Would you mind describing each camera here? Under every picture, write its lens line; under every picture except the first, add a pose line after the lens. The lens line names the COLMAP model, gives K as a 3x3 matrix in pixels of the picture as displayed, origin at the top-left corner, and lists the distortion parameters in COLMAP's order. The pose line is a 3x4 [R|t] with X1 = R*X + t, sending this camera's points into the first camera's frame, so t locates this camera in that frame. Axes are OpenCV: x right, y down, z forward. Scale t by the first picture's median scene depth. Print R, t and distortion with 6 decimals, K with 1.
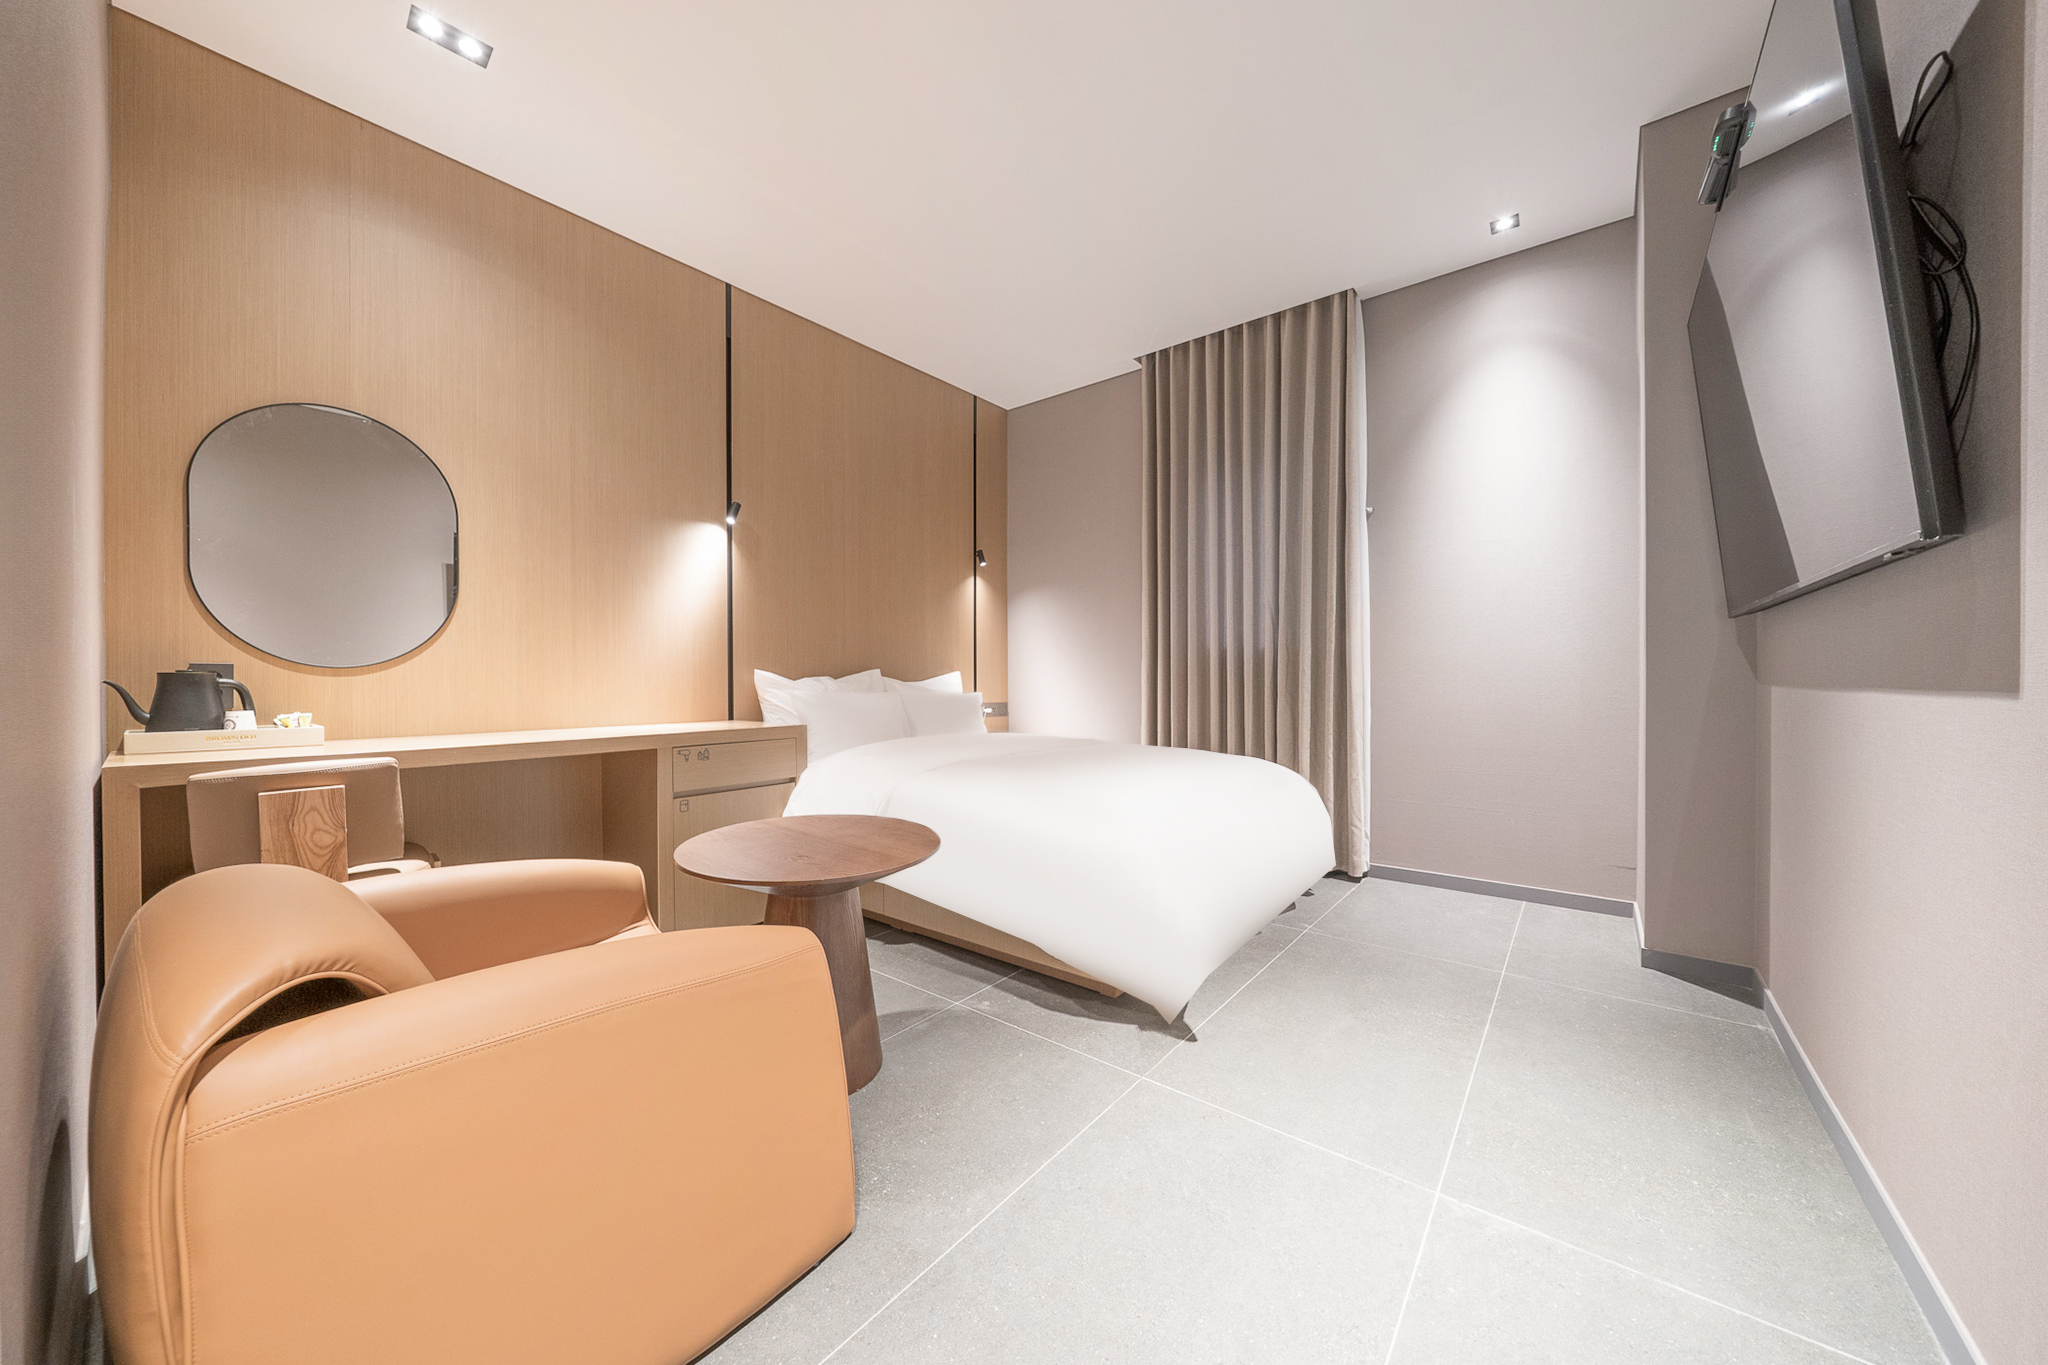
lens RADIAL K [[703.2, 0, 1025.9], [0, 703.2, 678.9], [0, 0, 1]] dist [-0.001643, 0.000027]
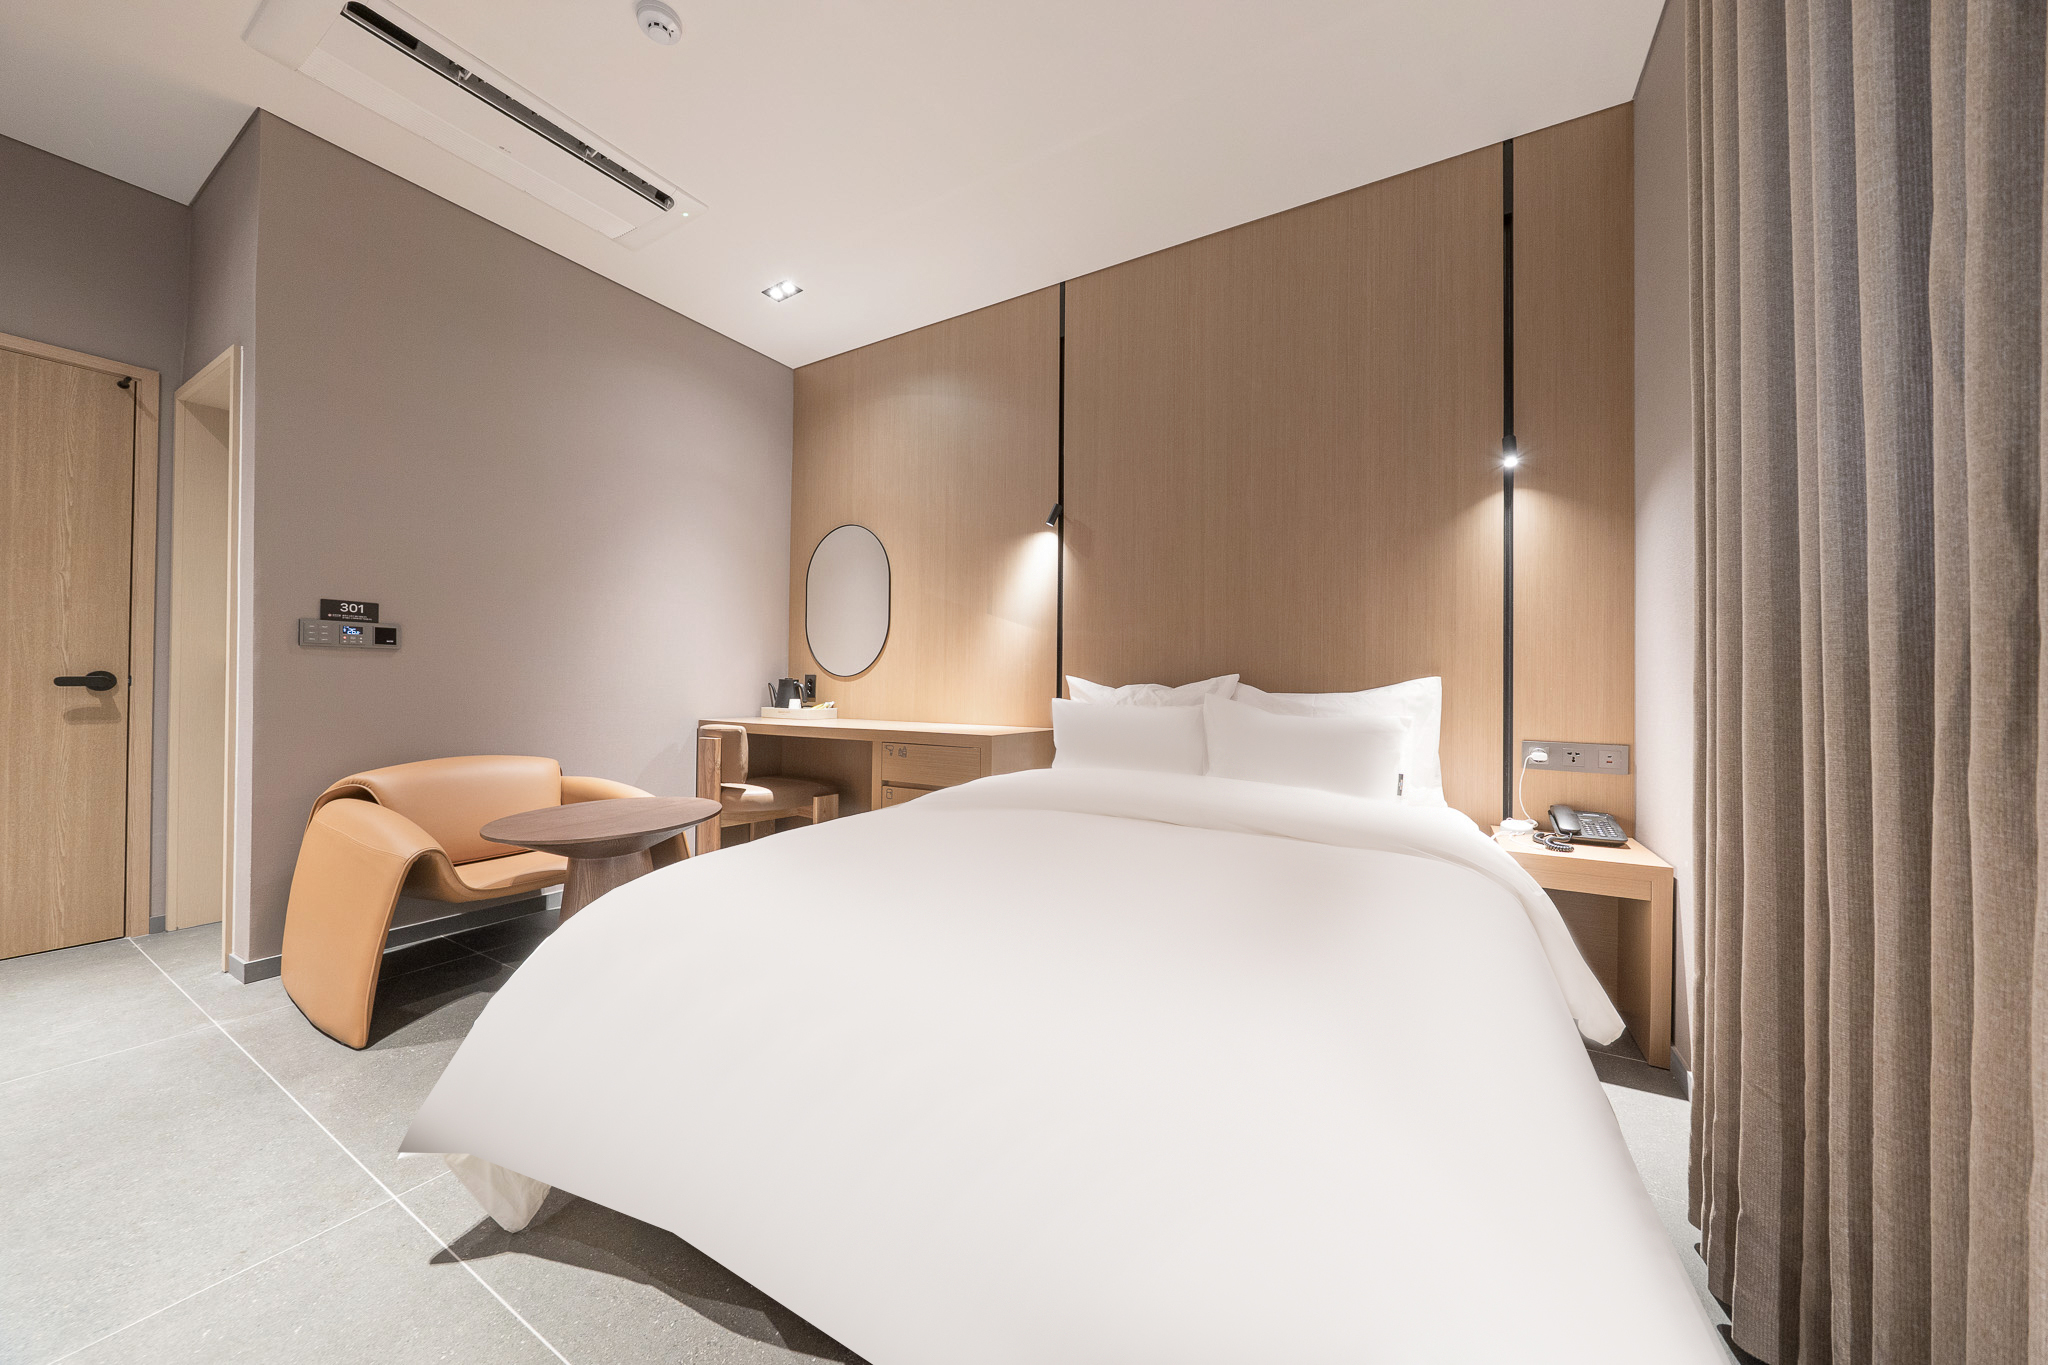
lens RADIAL K [[703.2, 0, 1025.9], [0, 703.2, 678.9], [0, 0, 1]] dist [-0.001643, 0.000027]
pose [[0.147125, -0.002550, -0.989115, 0.536940], [-0.009043, 0.999951, -0.003923, -0.004964], [0.989077, 0.009521, 0.147095, 0.809110]]
